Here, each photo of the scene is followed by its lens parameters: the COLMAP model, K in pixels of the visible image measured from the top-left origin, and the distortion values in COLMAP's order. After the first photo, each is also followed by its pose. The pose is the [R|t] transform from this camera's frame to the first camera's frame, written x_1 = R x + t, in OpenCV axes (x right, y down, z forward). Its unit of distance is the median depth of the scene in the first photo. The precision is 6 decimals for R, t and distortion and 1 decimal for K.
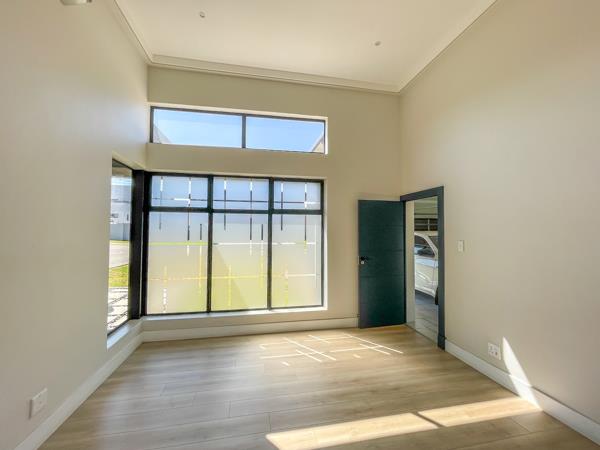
lens RADIAL K [[247.5, 0, 298.3], [0, 247.5, 222.5], [0, 0, 1]] dist [-0.000187, 0.000010]
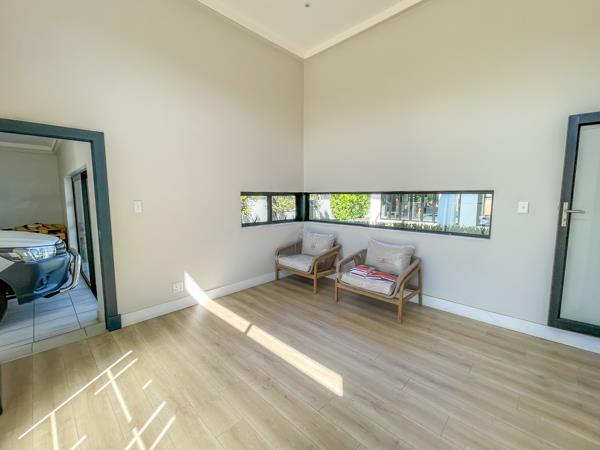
lens RADIAL K [[255.9, 0, 298.3], [0, 255.9, 222.4], [0, 0, 1]] dist [-0.000079, -0.000022]
pose [[-0.566839, -0.091510, 0.818731, -0.406273], [-0.028648, 0.995400, 0.091422, 0.039102], [-0.823331, 0.028366, -0.566853, 0.857654]]
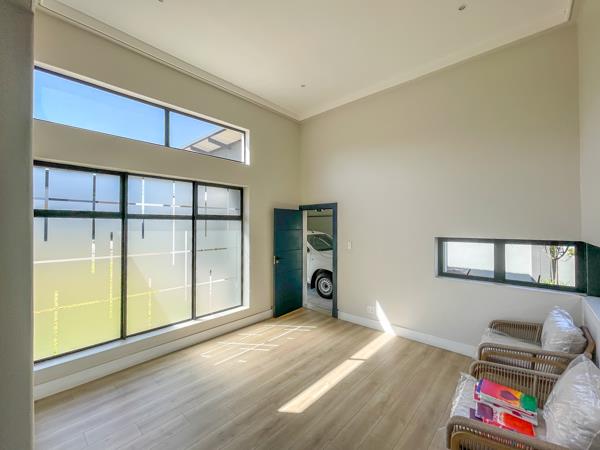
lens RADIAL K [[255.9, 0, 298.3], [0, 255.9, 222.4], [0, 0, 1]] dist [-0.000079, -0.000022]
pose [[0.803572, 0.002272, 0.595203, -0.406936], [-0.015053, 0.999750, 0.016508, -0.050310], [-0.595017, -0.022225, 0.803406, -0.032574]]
